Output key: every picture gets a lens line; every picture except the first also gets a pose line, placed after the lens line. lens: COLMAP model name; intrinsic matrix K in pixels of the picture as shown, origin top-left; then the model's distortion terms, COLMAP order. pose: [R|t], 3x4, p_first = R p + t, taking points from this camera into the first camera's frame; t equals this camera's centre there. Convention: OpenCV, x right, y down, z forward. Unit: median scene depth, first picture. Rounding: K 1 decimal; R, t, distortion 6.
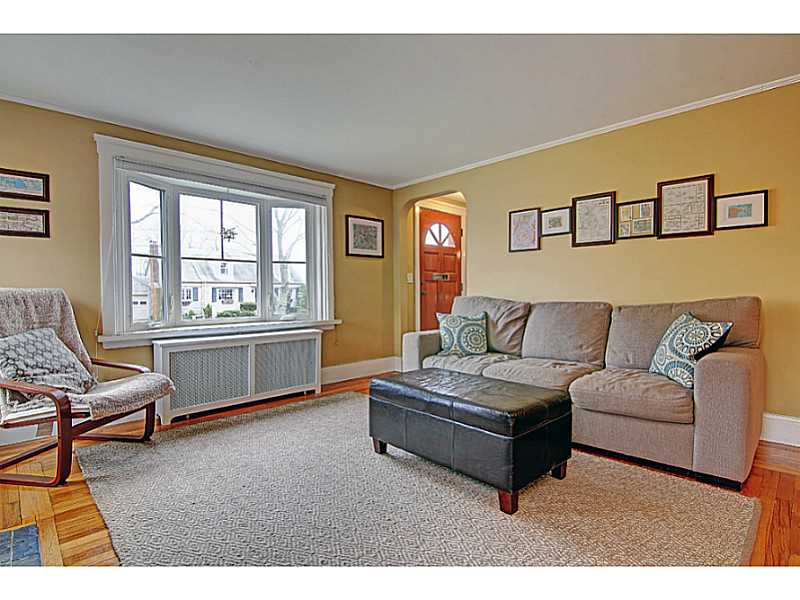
lens RADIAL K [[404.0, 0, 397.6], [0, 404.0, 300.1], [0, 0, 1]] dist [-0.002407, -0.009958]
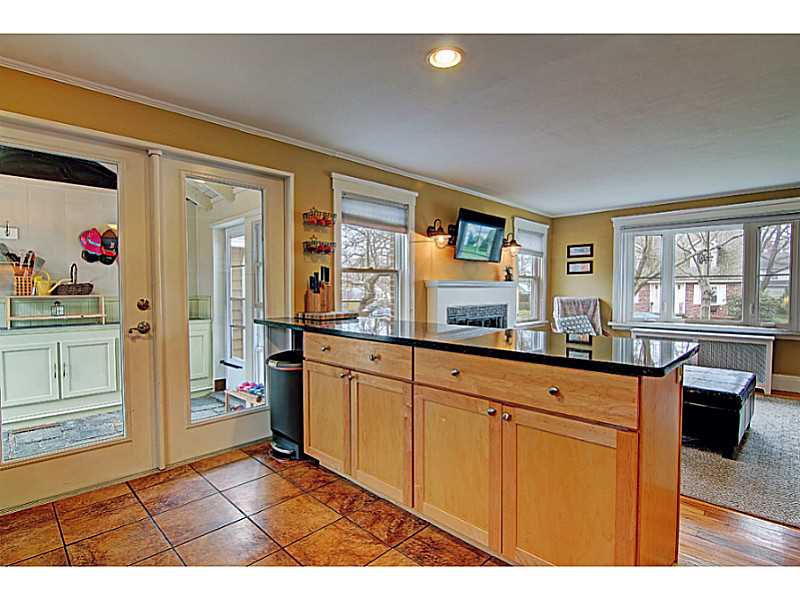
lens RADIAL K [[404.0, 0, 397.6], [0, 404.0, 300.1], [0, 0, 1]] dist [-0.002407, -0.009958]
pose [[0.022207, 0.036833, -0.999075, 0.956599], [-0.015428, 0.999215, 0.036495, -0.057908], [0.999634, 0.014603, 0.022758, -0.062847]]
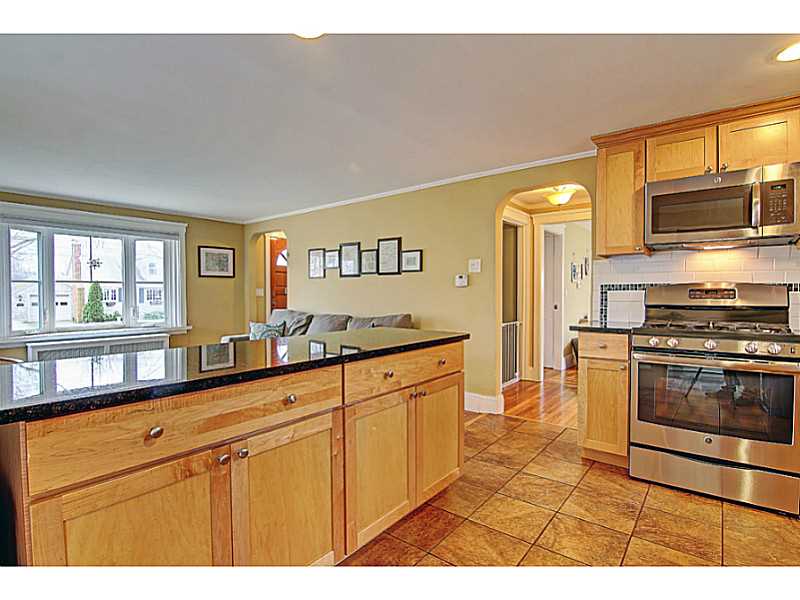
lens RADIAL K [[404.0, 0, 397.6], [0, 404.0, 300.1], [0, 0, 1]] dist [-0.002407, -0.009958]
pose [[0.992945, 0.002161, 0.118556, 0.446494], [-0.002488, 0.999993, 0.002615, -0.049762], [-0.118550, -0.002891, 0.992944, -0.470147]]
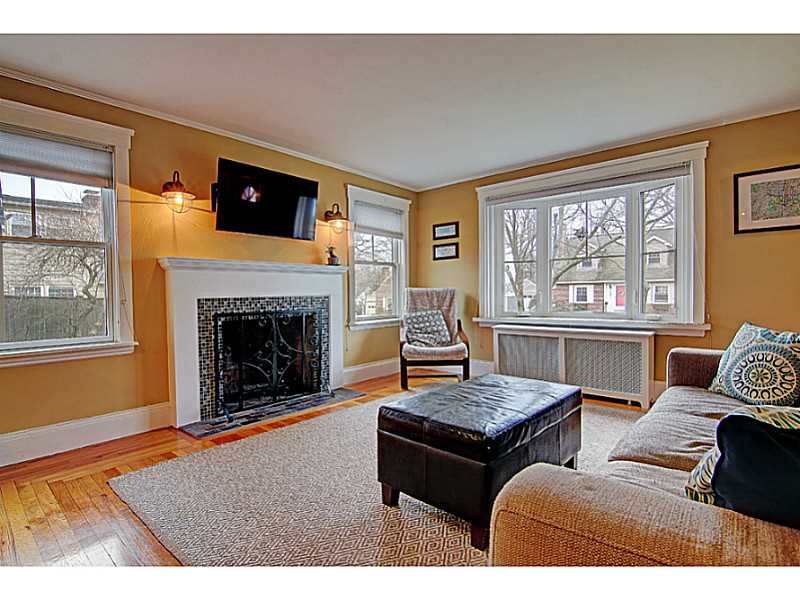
lens RADIAL K [[404.0, 0, 397.6], [0, 404.0, 300.1], [0, 0, 1]] dist [-0.002407, -0.009958]
pose [[0.082023, 0.024918, -0.996319, 0.640391], [-0.005107, 0.999685, 0.024581, -0.012674], [0.996617, 0.003072, 0.082125, 0.454935]]
